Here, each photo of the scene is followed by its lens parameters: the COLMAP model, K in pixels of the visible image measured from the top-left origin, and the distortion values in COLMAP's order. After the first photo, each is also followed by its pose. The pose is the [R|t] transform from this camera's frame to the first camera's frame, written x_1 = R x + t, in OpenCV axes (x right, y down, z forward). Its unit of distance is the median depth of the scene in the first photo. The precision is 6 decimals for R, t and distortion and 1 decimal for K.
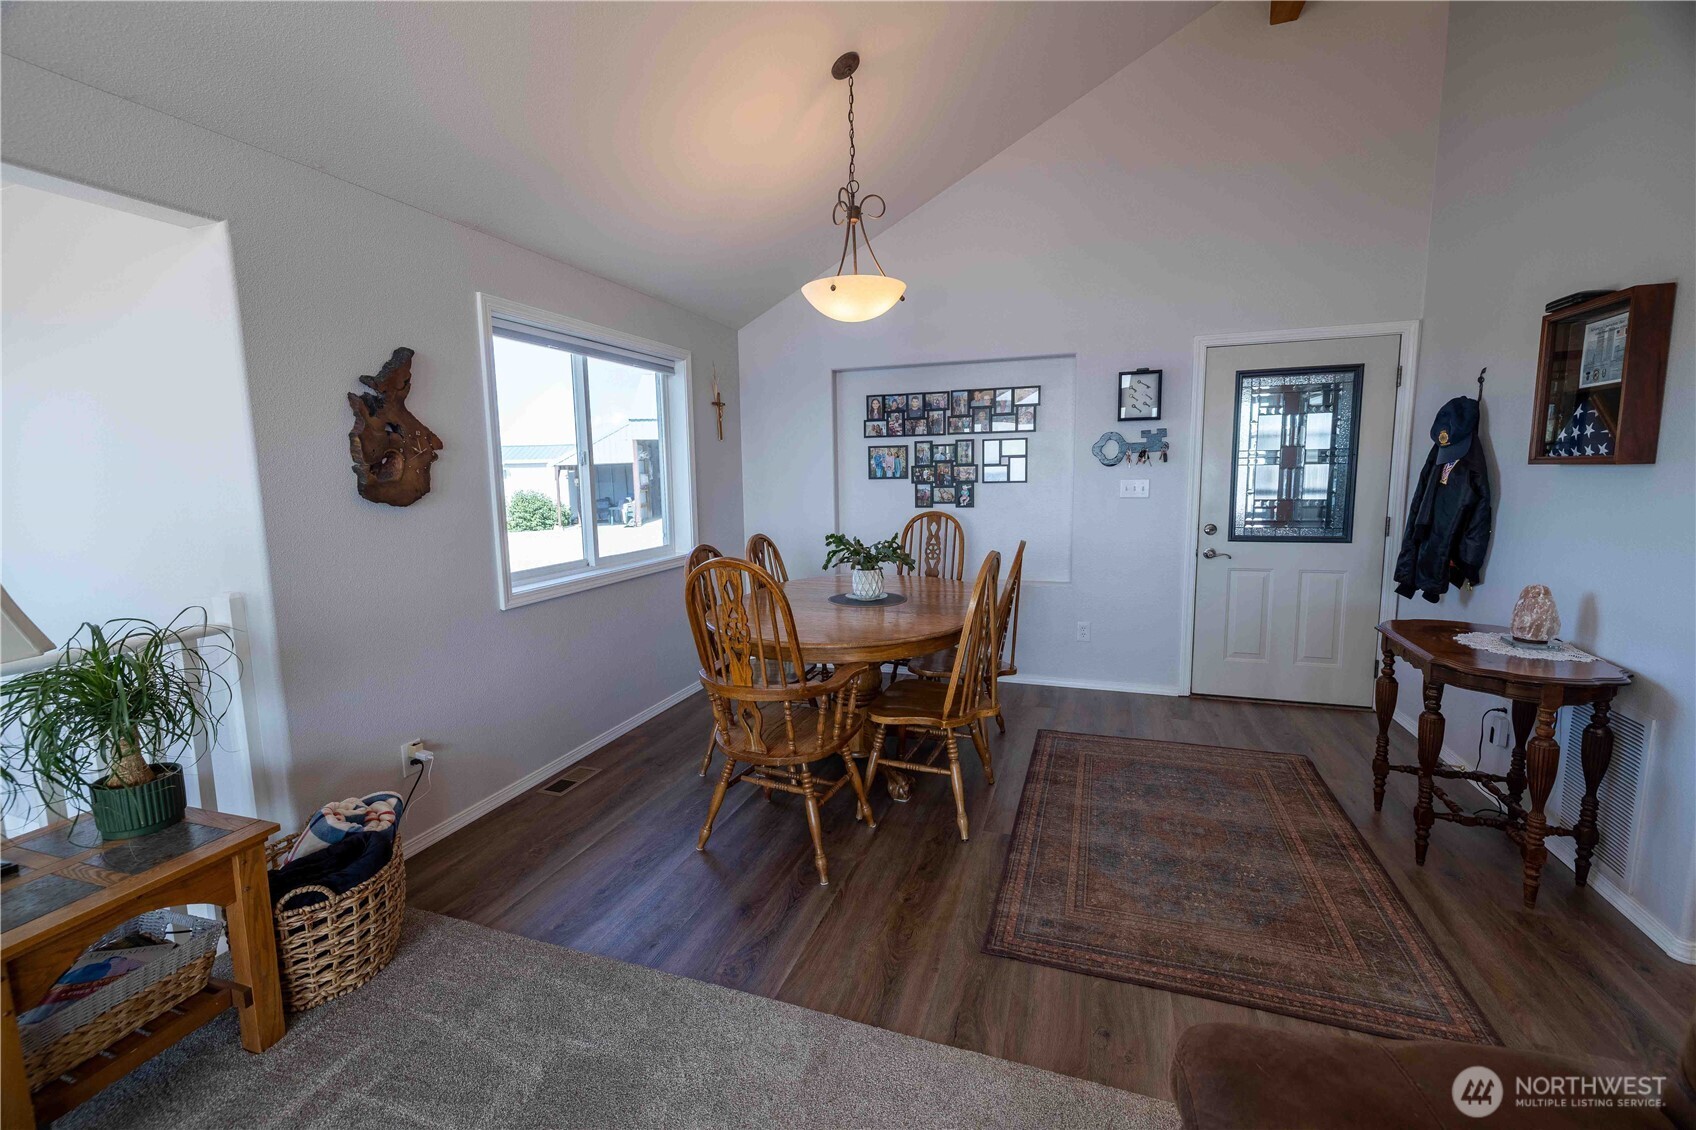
lens RADIAL K [[711.8, 0, 840.4], [0, 711.8, 559.6], [0, 0, 1]] dist [-0.000001, -0.000277]
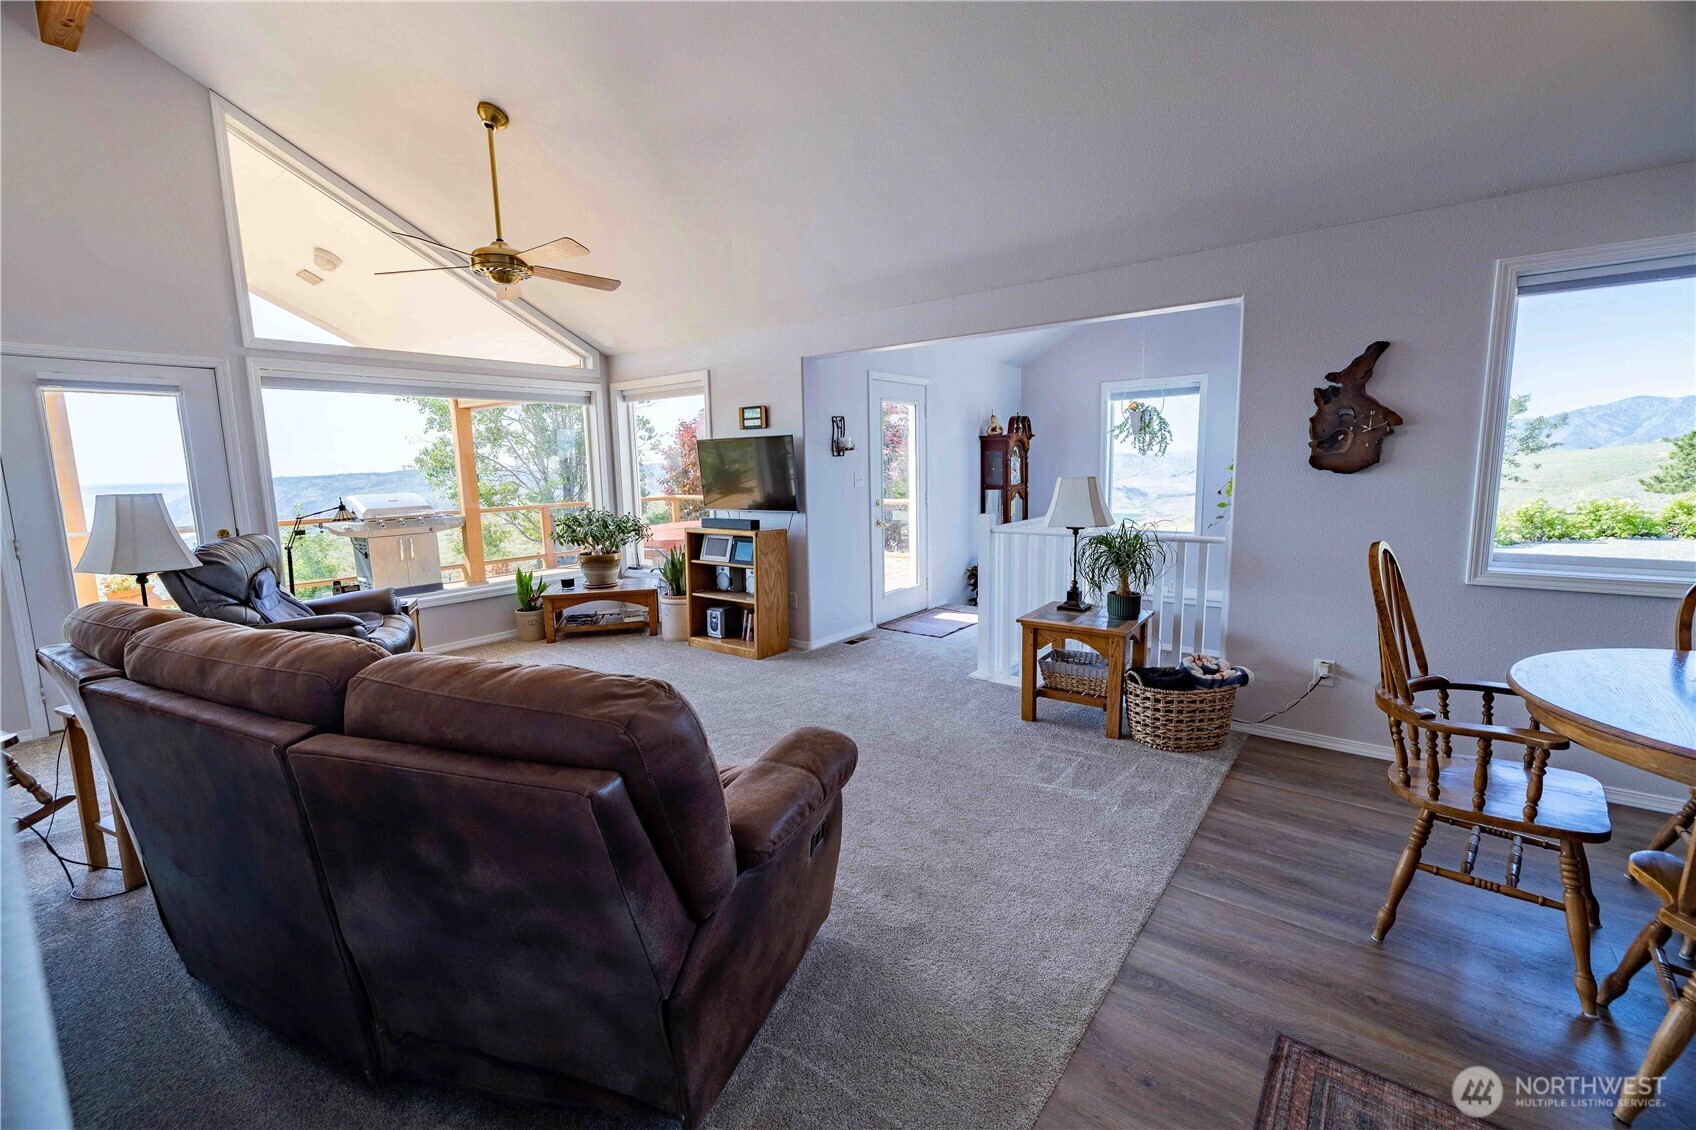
lens RADIAL K [[711.8, 0, 840.4], [0, 711.8, 559.6], [0, 0, 1]] dist [-0.000001, -0.000277]
pose [[-0.335445, 0.151385, -0.929817, 0.913567], [-0.085180, 0.978087, 0.189974, -0.094195], [0.938201, 0.142928, -0.315200, 0.613797]]
